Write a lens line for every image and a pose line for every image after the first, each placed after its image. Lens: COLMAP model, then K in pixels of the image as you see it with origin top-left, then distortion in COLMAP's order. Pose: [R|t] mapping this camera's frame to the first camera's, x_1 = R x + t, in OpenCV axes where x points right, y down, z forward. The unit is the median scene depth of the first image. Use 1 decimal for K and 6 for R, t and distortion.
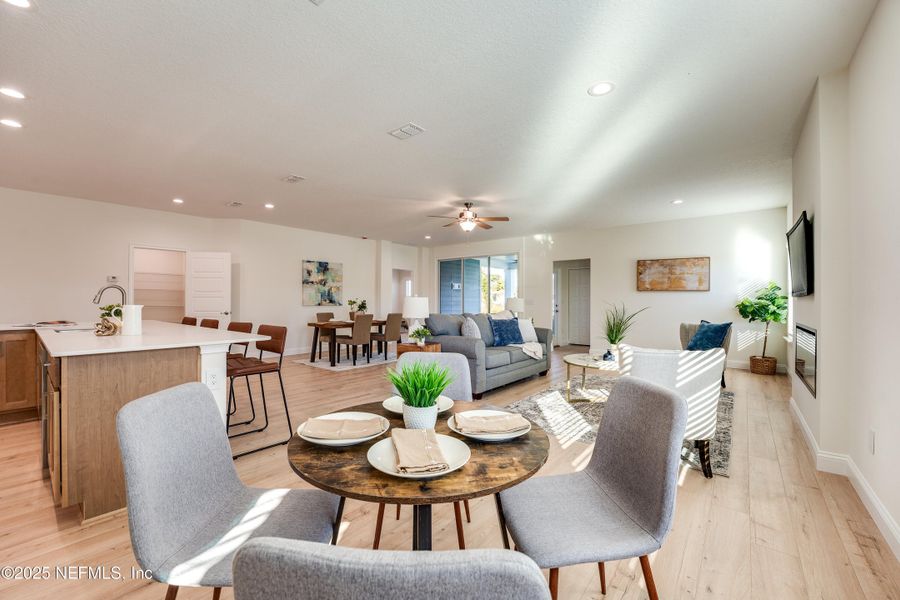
lens RADIAL K [[367.1, 0, 451.2], [0, 367.1, 301.1], [0, 0, 1]] dist [-0.030808, 0.003919]
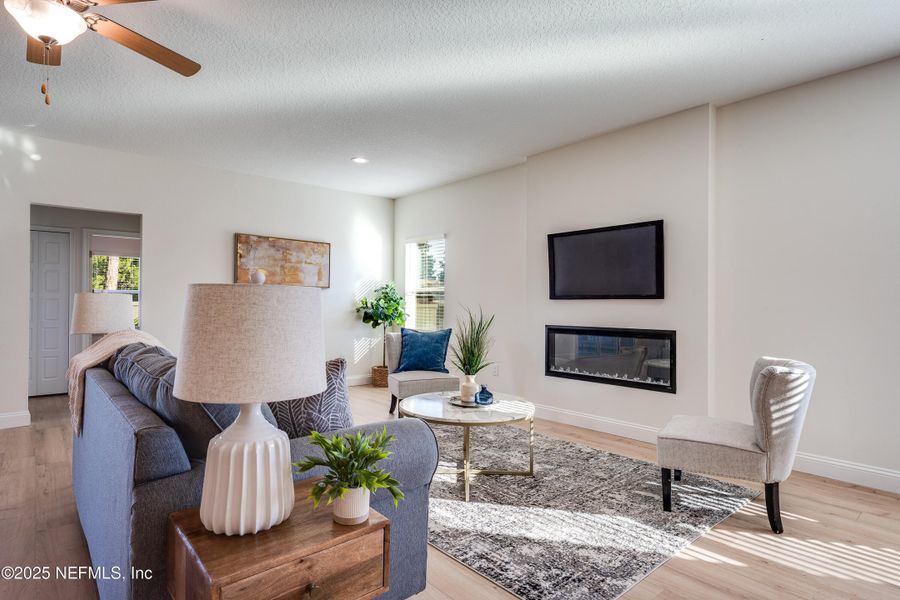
lens RADIAL K [[481.3, 0, 449.7], [0, 481.3, 303.8], [0, 0, 1]] dist [-0.000696, -0.002235]
pose [[0.173723, -0.002993, 0.984790, -0.213876], [-0.005539, 0.999977, 0.004017, -0.001865], [-0.984779, -0.006153, 0.173702, 0.554997]]
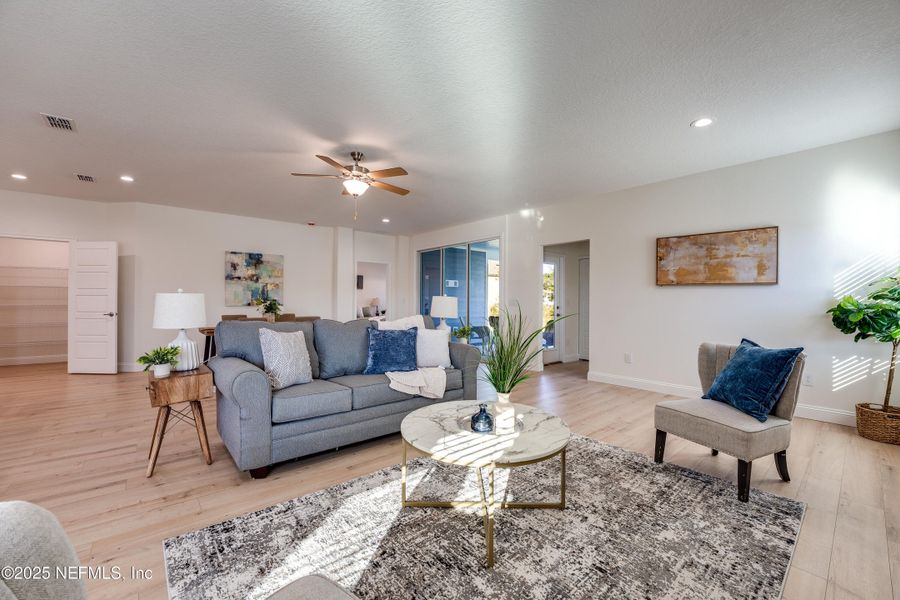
lens RADIAL K [[367.1, 0, 450.8], [0, 367.1, 300.5], [0, 0, 1]] dist [-0.030808, 0.003919]
pose [[0.984002, 0.002433, -0.178138, 0.286423], [-0.002902, 0.999993, -0.002377, 0.000758], [0.178131, 0.002856, 0.984003, 0.323637]]
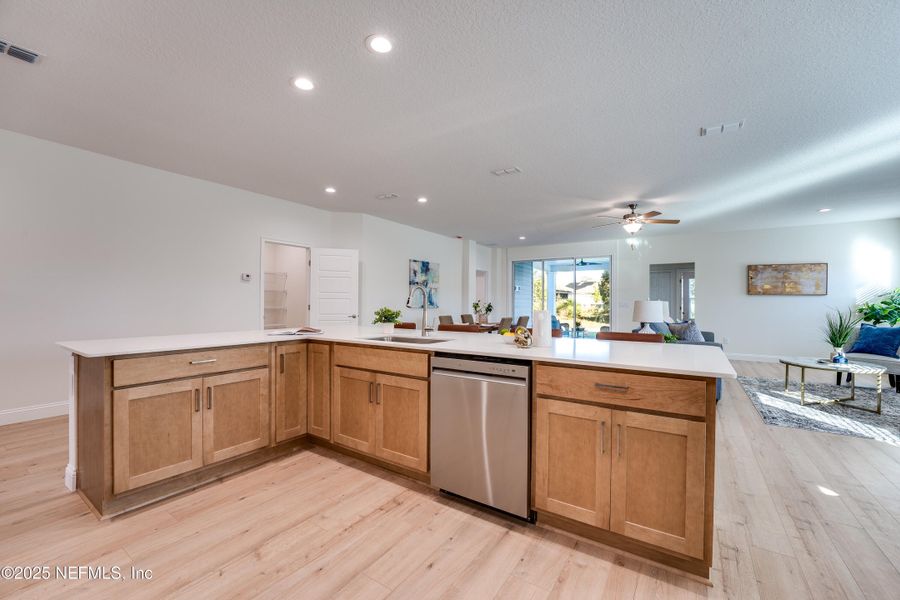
lens RADIAL K [[367.1, 0, 450.2], [0, 367.1, 299.4], [0, 0, 1]] dist [-0.030808, 0.003919]
pose [[0.995780, 0.004926, 0.091638, -0.453383], [-0.004169, 0.999956, -0.008449, -0.002347], [-0.091676, 0.008031, 0.995756, 0.063970]]
